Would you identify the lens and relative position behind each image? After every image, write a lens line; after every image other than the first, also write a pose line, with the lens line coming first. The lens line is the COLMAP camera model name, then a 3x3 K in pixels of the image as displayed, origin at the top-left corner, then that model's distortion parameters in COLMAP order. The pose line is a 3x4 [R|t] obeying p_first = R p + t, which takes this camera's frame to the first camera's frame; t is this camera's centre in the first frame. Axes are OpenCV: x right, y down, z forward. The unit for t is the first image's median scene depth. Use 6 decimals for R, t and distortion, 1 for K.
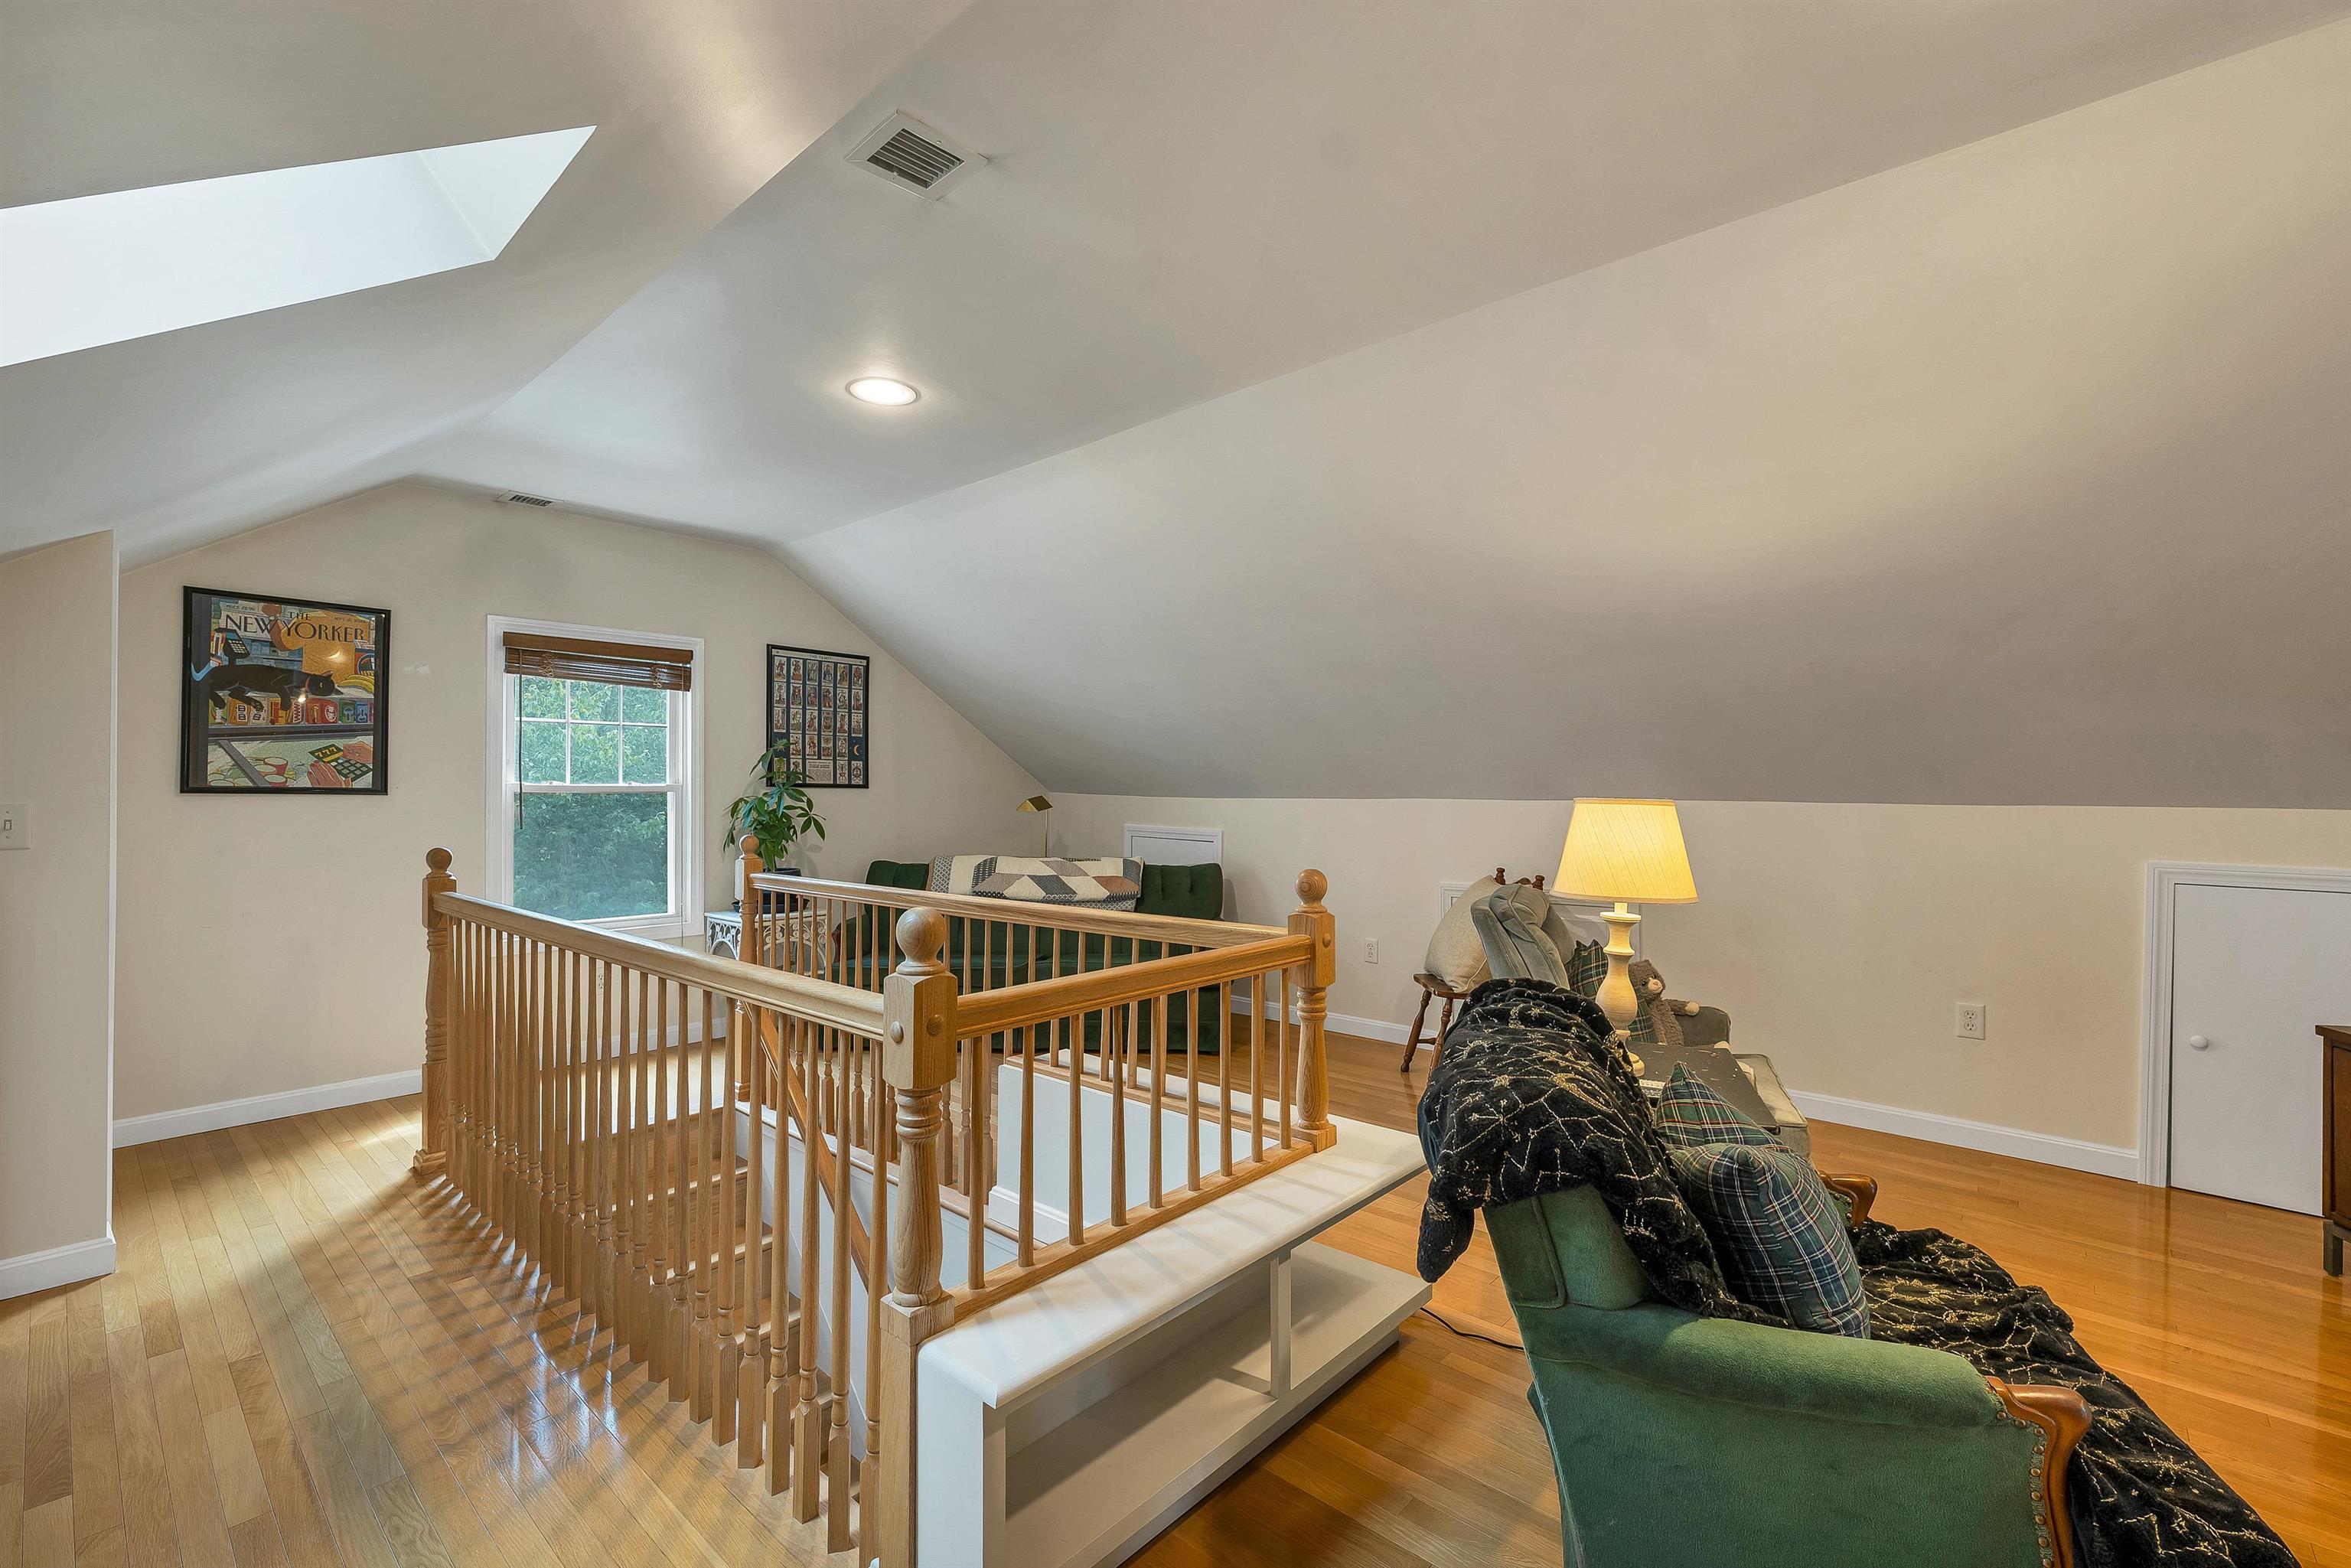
lens RADIAL K [[988.3, 0, 1177.3], [0, 988.3, 789.1], [0, 0, 1]] dist [0.000358, 0.000138]
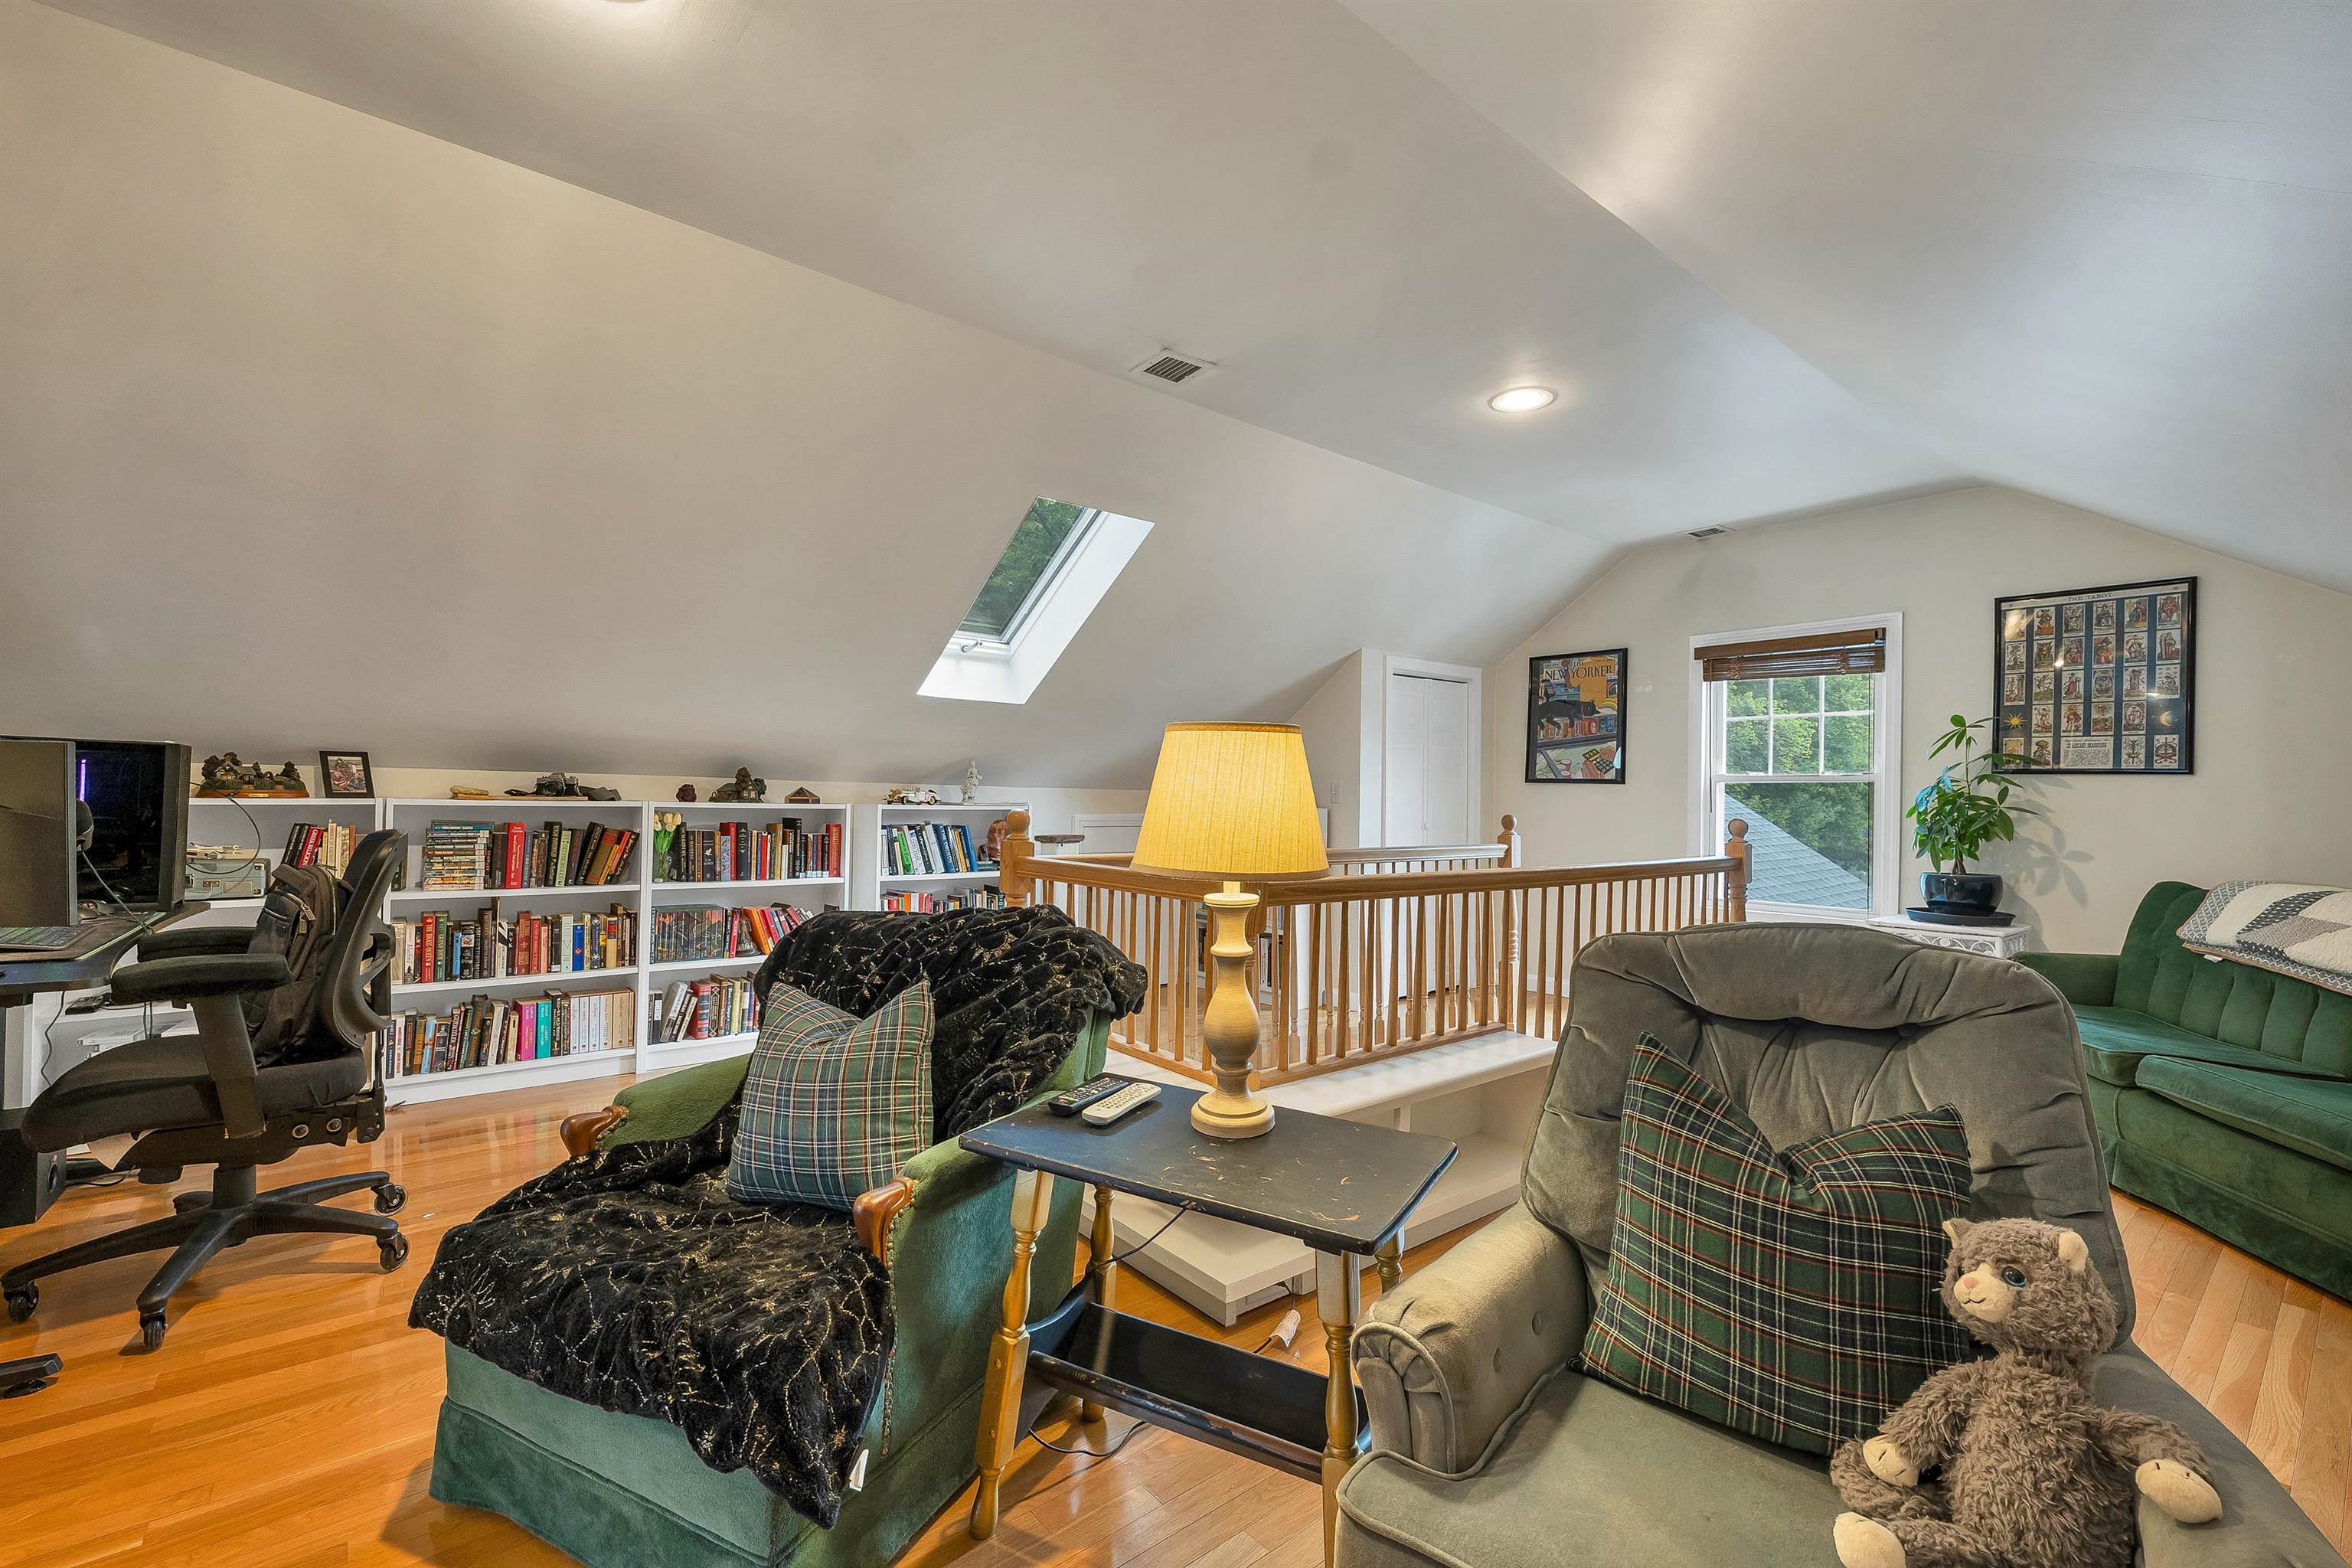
lens RADIAL K [[988.7, 0, 1177.8], [0, 988.7, 789.1], [0, 0, 1]] dist [0.000358, 0.000138]
pose [[-0.156567, -0.011794, -0.987597, 0.538666], [-0.012375, 0.999874, -0.009979, 0.028773], [0.987590, 0.010659, -0.156693, 0.513467]]
